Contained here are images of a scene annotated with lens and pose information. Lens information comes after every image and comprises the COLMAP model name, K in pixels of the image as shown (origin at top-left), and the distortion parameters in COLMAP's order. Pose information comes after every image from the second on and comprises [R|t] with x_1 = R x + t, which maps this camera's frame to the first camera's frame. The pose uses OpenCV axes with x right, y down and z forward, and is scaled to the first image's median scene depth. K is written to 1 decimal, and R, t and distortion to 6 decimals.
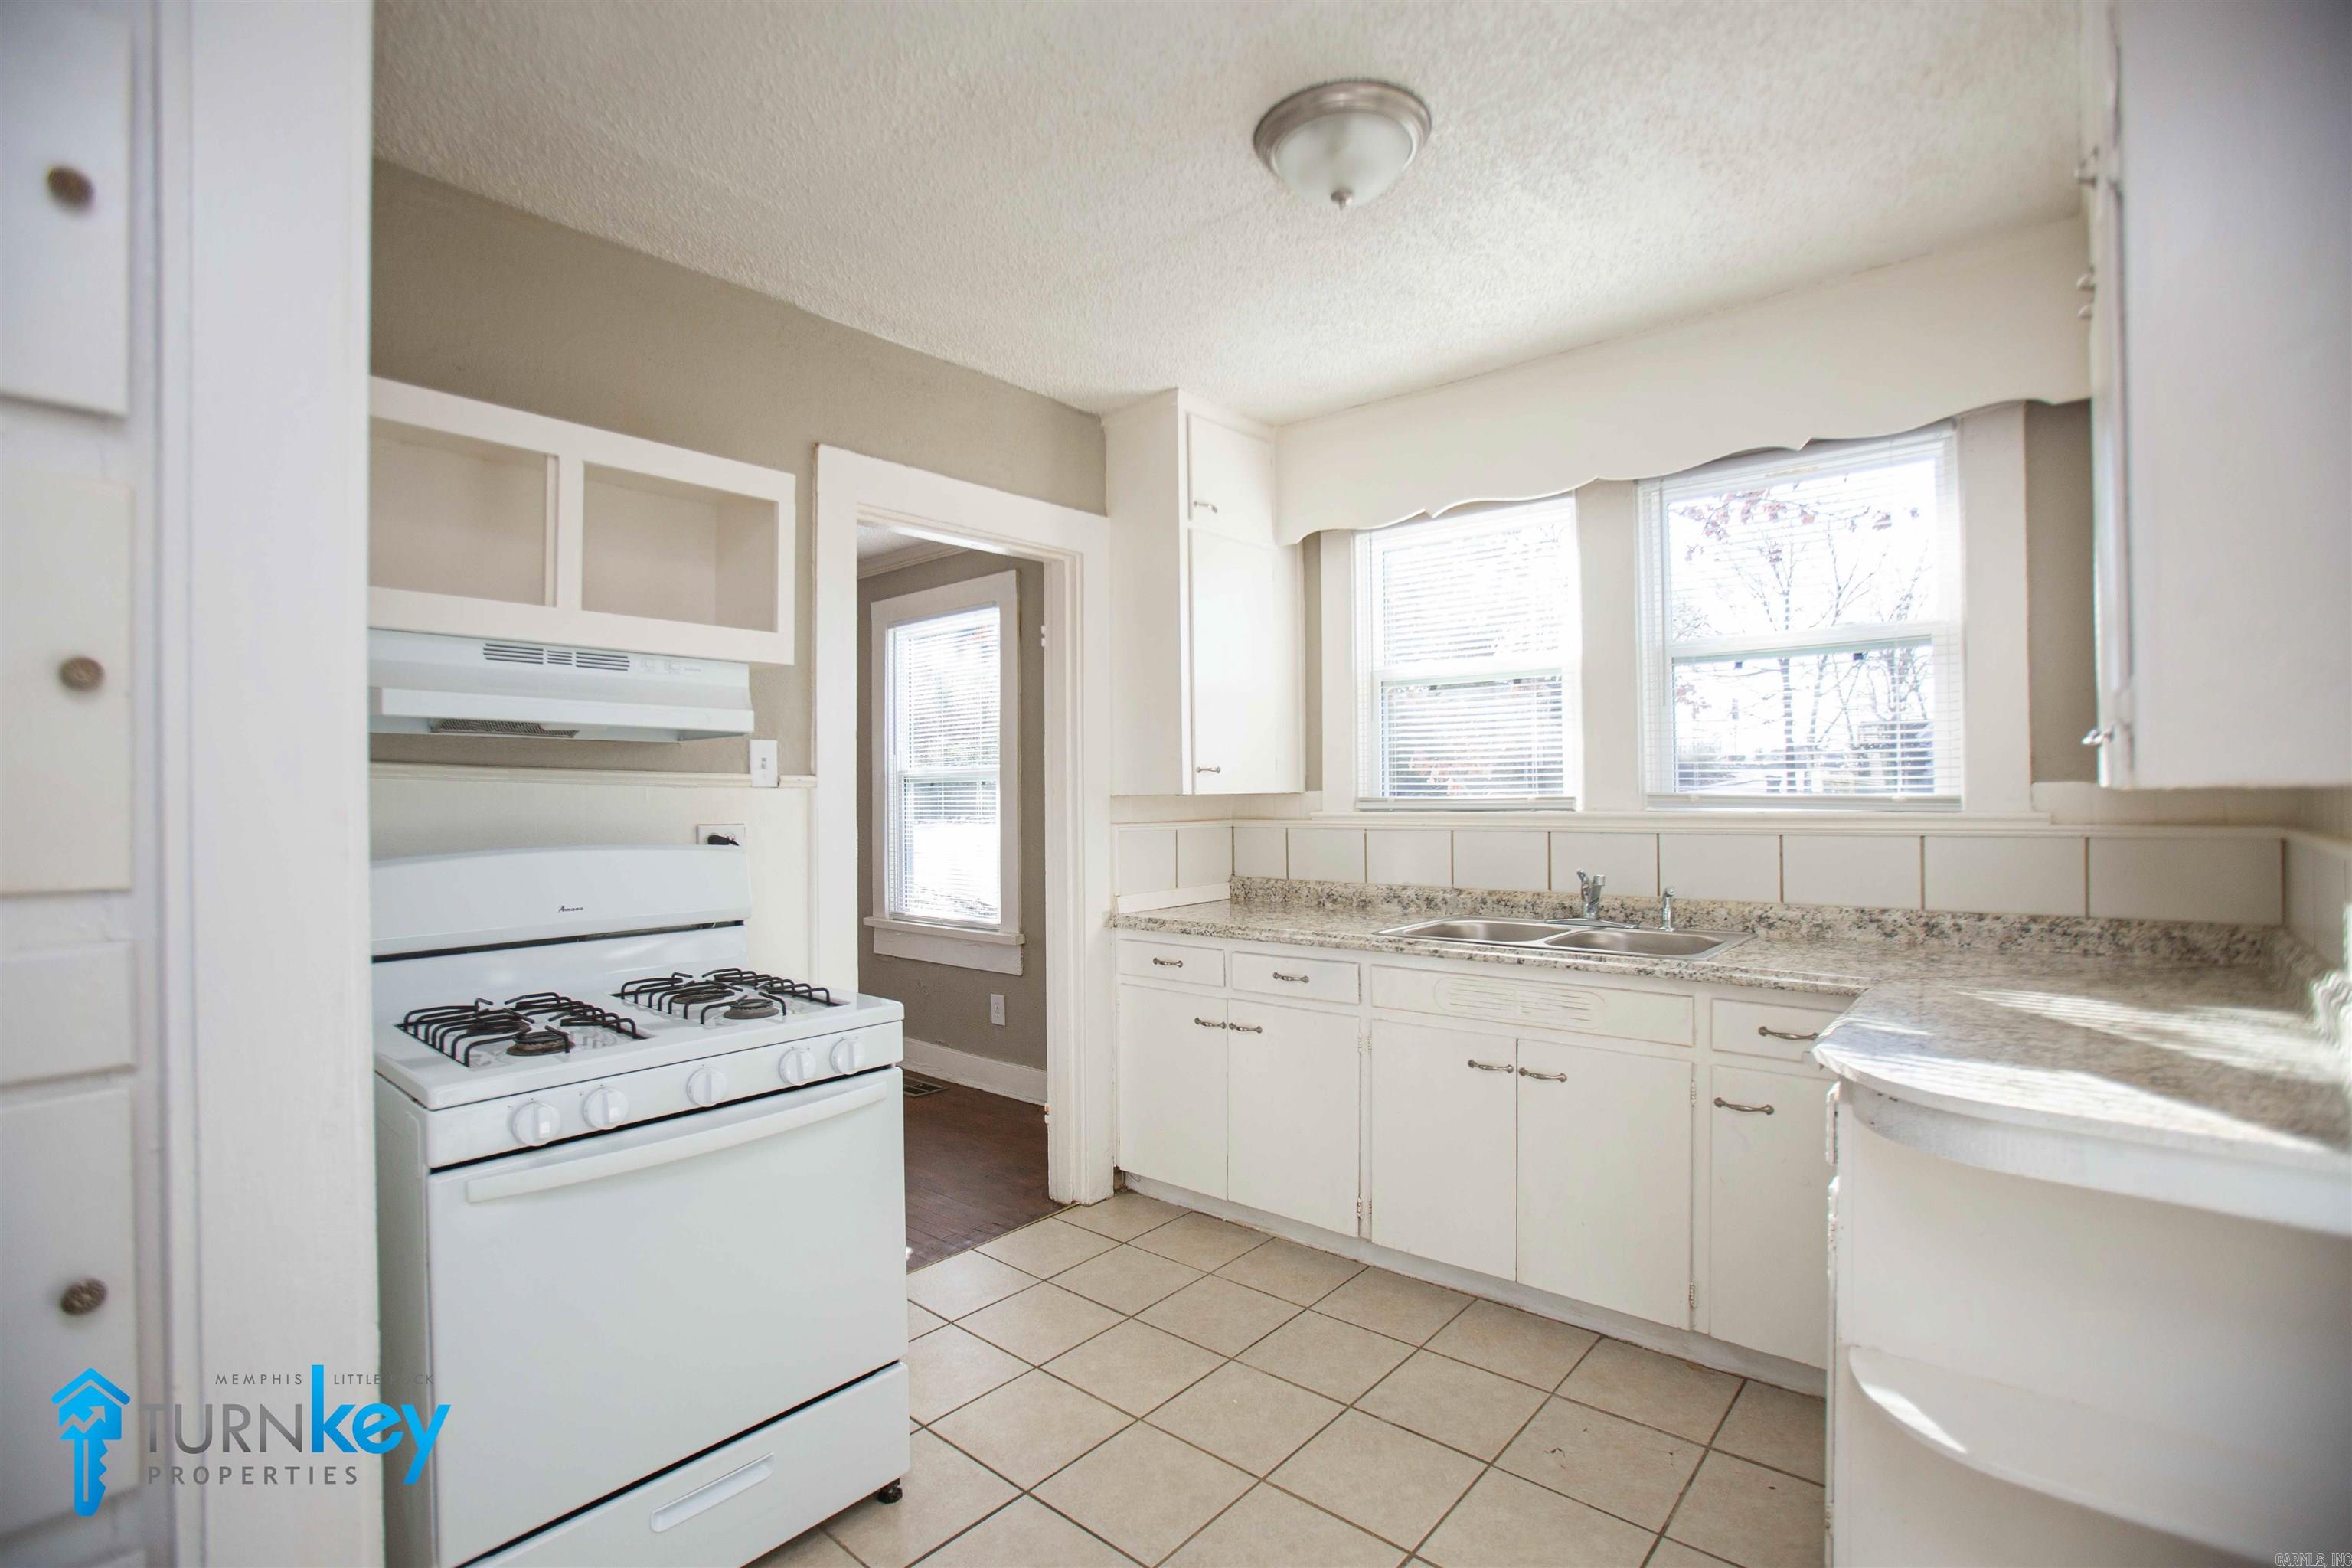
lens RADIAL K [[1093.4, 0, 1149.7], [0, 1093.4, 786.1], [0, 0, 1]] dist [-0.078077, 0.039205]
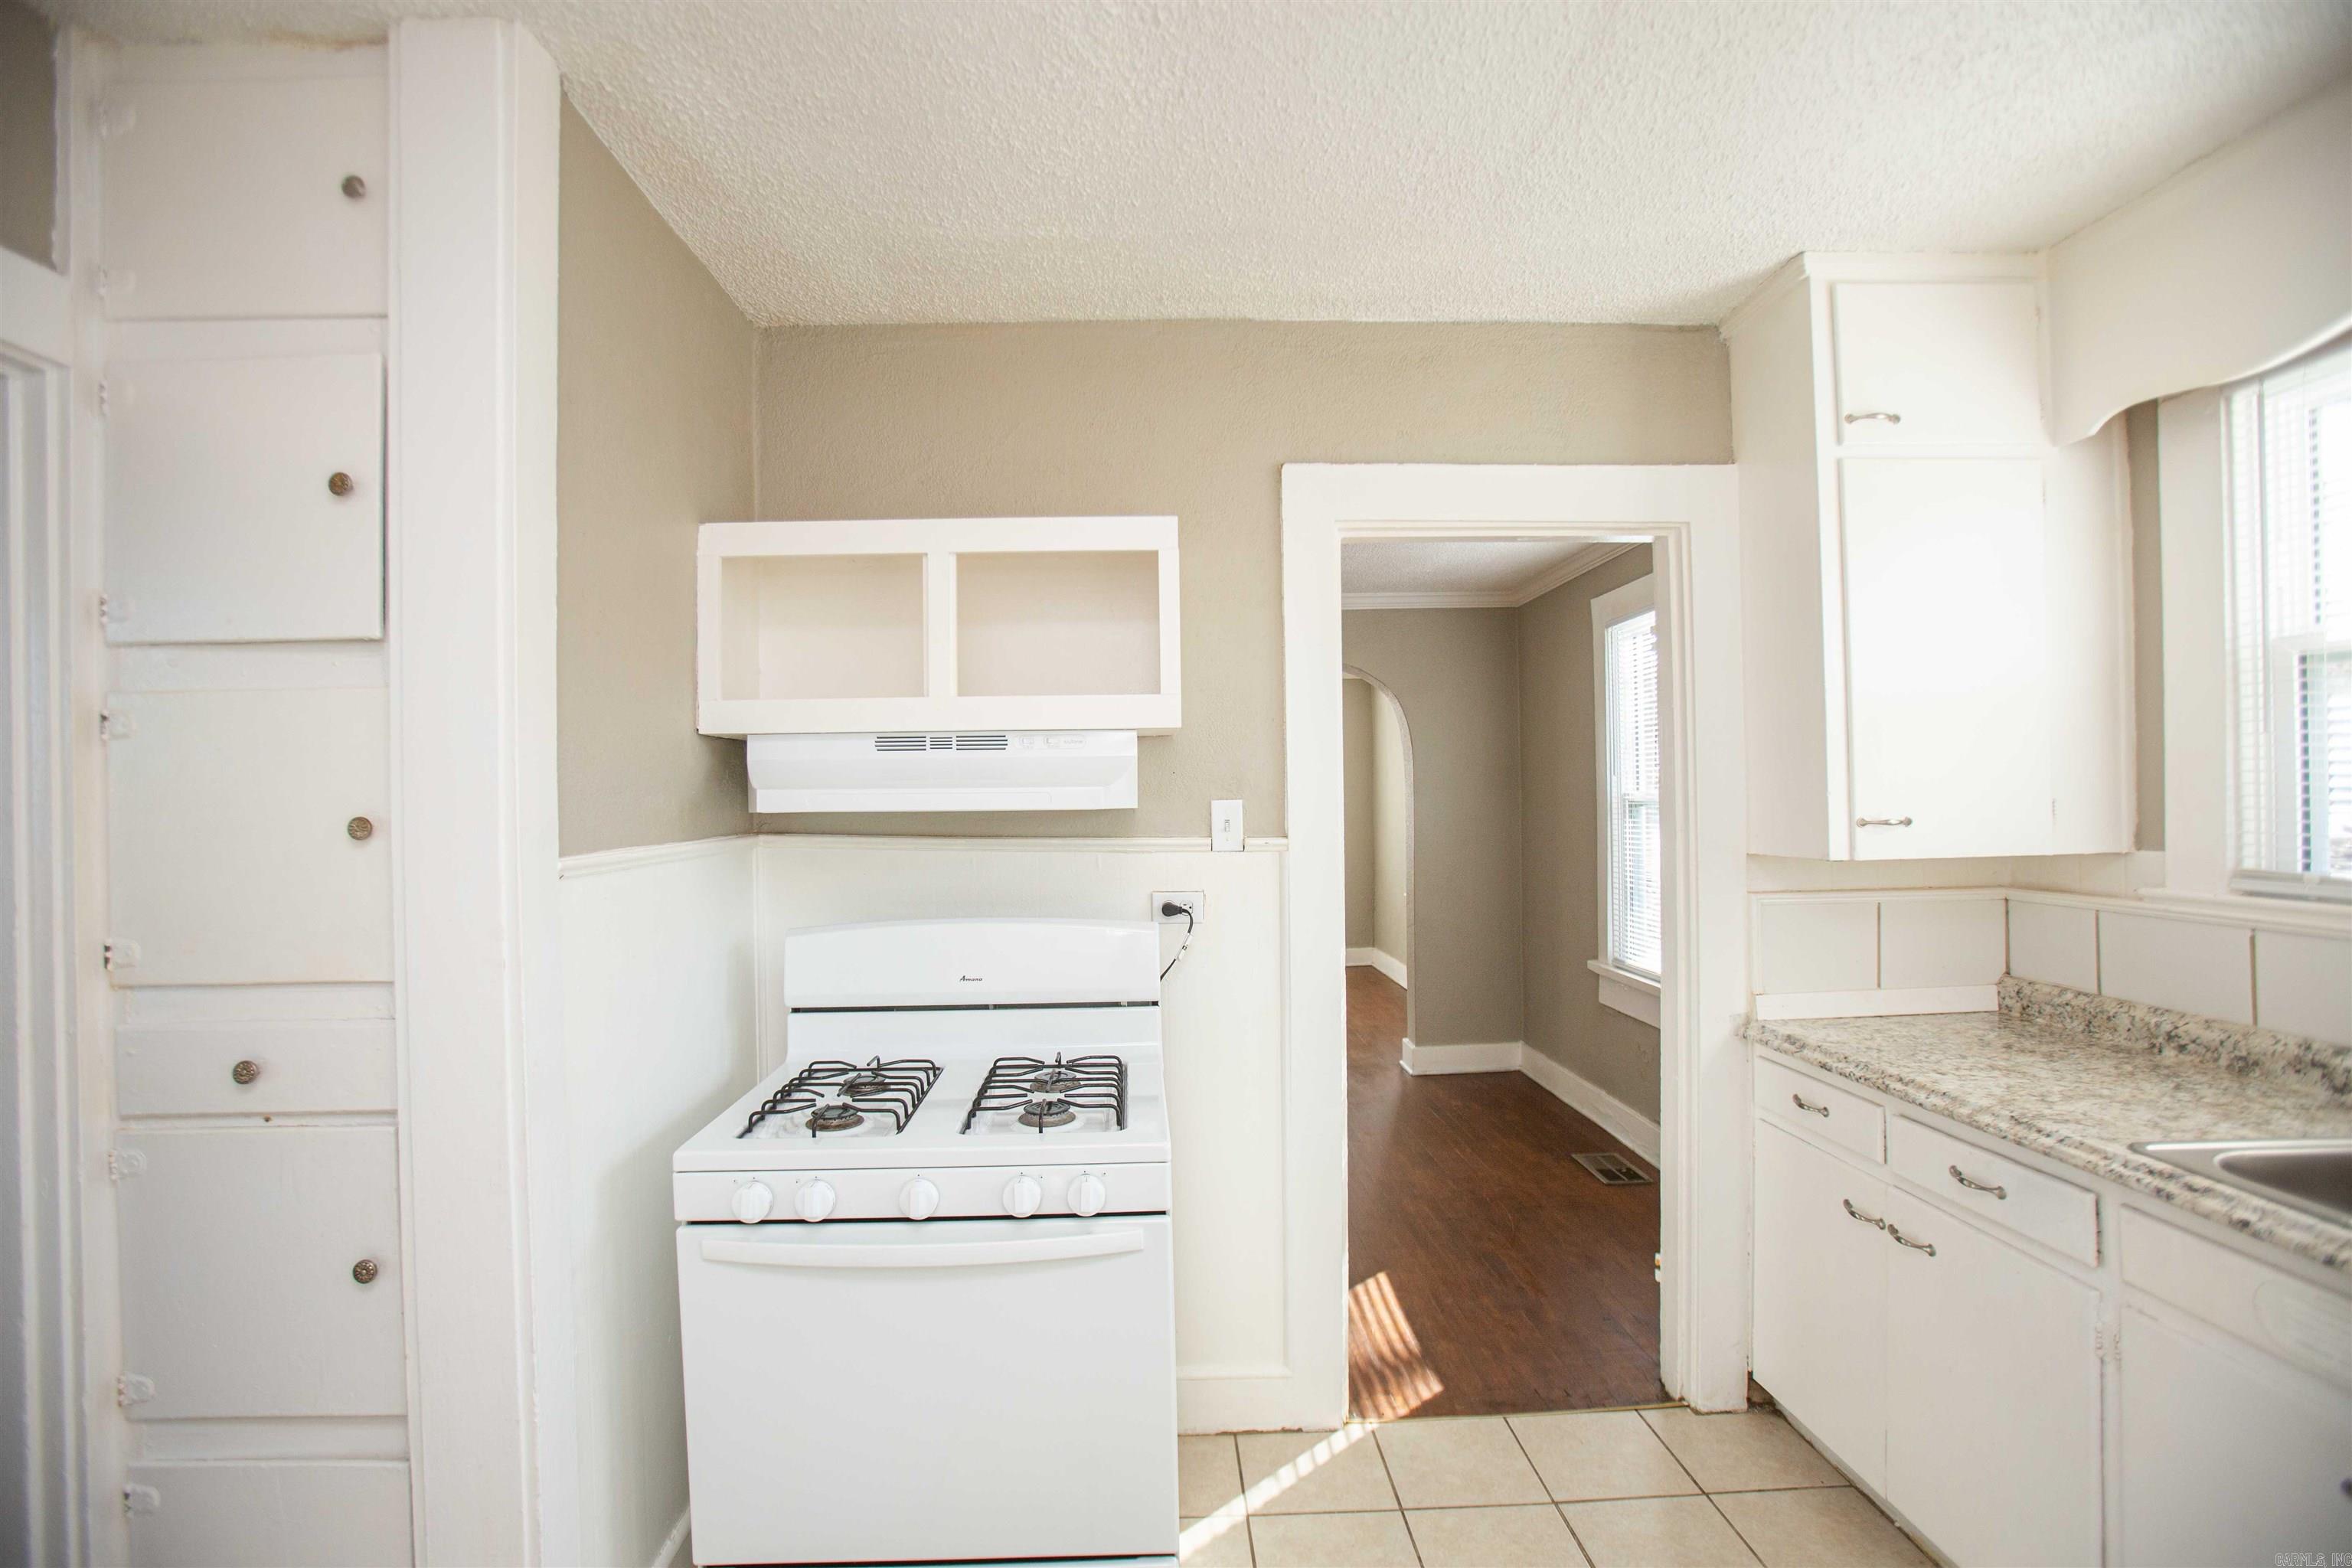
lens RADIAL K [[1086.7, 0, 1175.7], [0, 1086.7, 788.8], [0, 0, 1]] dist [-0.060829, 0.028695]
pose [[0.682386, -0.006157, -0.730966, 0.232334], [0.016973, 0.999828, 0.007423, -0.047368], [0.730795, -0.017472, 0.682373, 0.261891]]
